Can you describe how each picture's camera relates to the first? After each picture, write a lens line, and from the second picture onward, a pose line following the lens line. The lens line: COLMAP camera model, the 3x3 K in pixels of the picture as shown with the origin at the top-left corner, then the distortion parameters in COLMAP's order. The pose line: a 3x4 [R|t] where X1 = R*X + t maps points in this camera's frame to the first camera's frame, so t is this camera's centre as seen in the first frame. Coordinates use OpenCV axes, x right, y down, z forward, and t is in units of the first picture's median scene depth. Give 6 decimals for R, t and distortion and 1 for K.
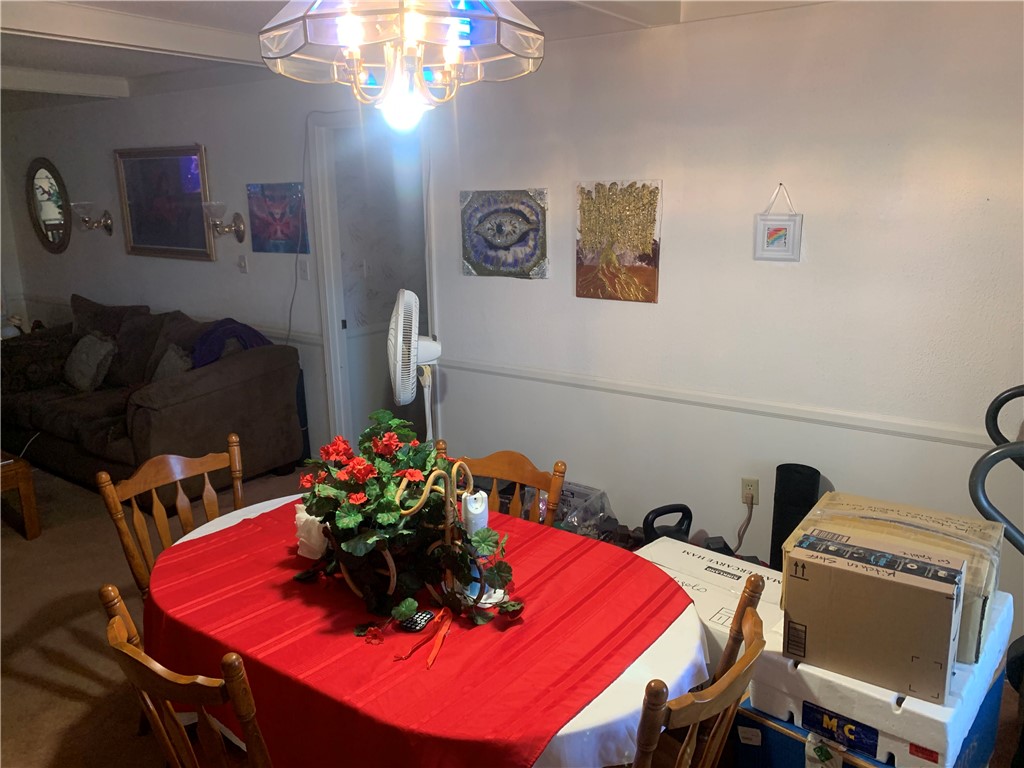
lens RADIAL K [[782.8, 0, 513.6], [0, 782.8, 382.3], [0, 0, 1]] dist [0.022362, -0.014514]
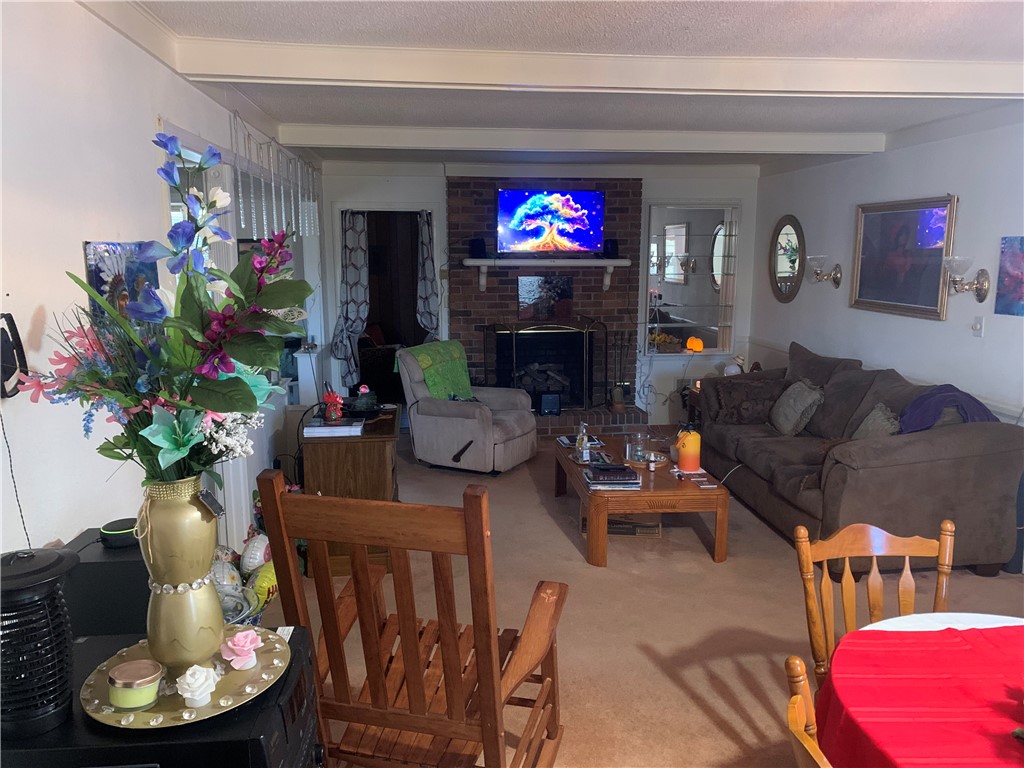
lens RADIAL K [[782.8, 0, 516.9], [0, 782.8, 378.3], [0, 0, 1]] dist [0.022362, -0.014514]
pose [[0.666724, 0.131290, -0.733650, -0.041863], [-0.186809, 0.982378, 0.006034, -0.002246], [0.721514, 0.133029, 0.679501, 0.041579]]
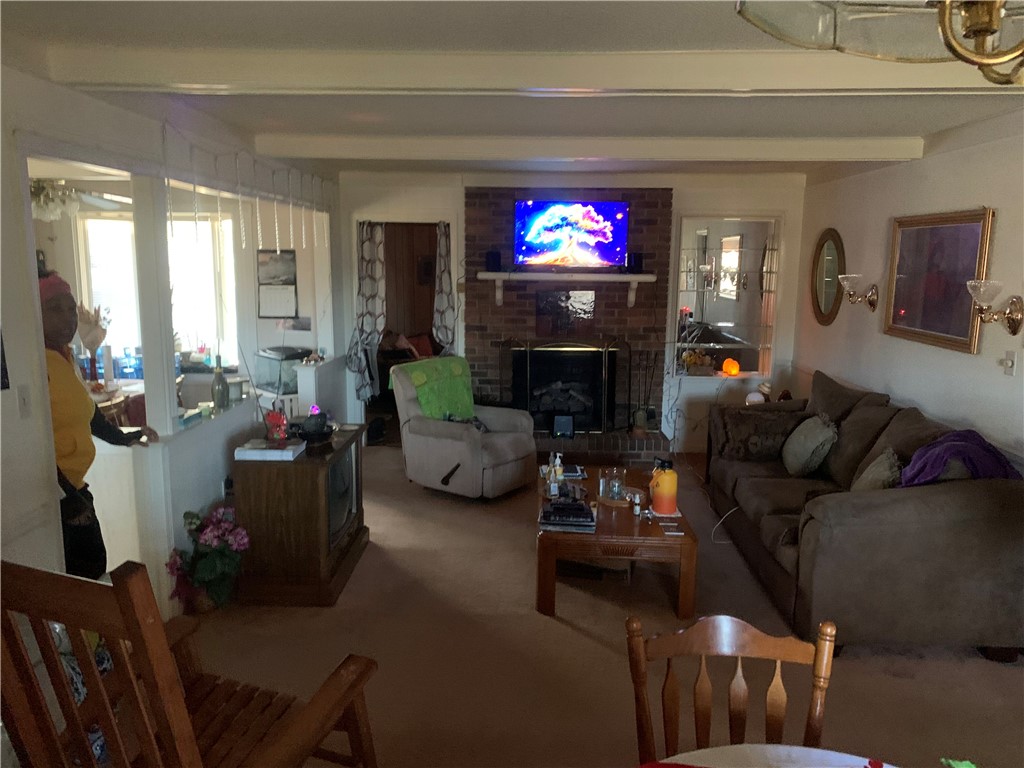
lens RADIAL K [[782.8, 0, 507.2], [0, 782.8, 375.6], [0, 0, 1]] dist [0.022362, -0.014514]
pose [[0.553148, 0.140612, -0.821130, 0.010611], [-0.216730, 0.976003, 0.021135, -0.062165], [0.804397, 0.166273, 0.570349, 0.231485]]
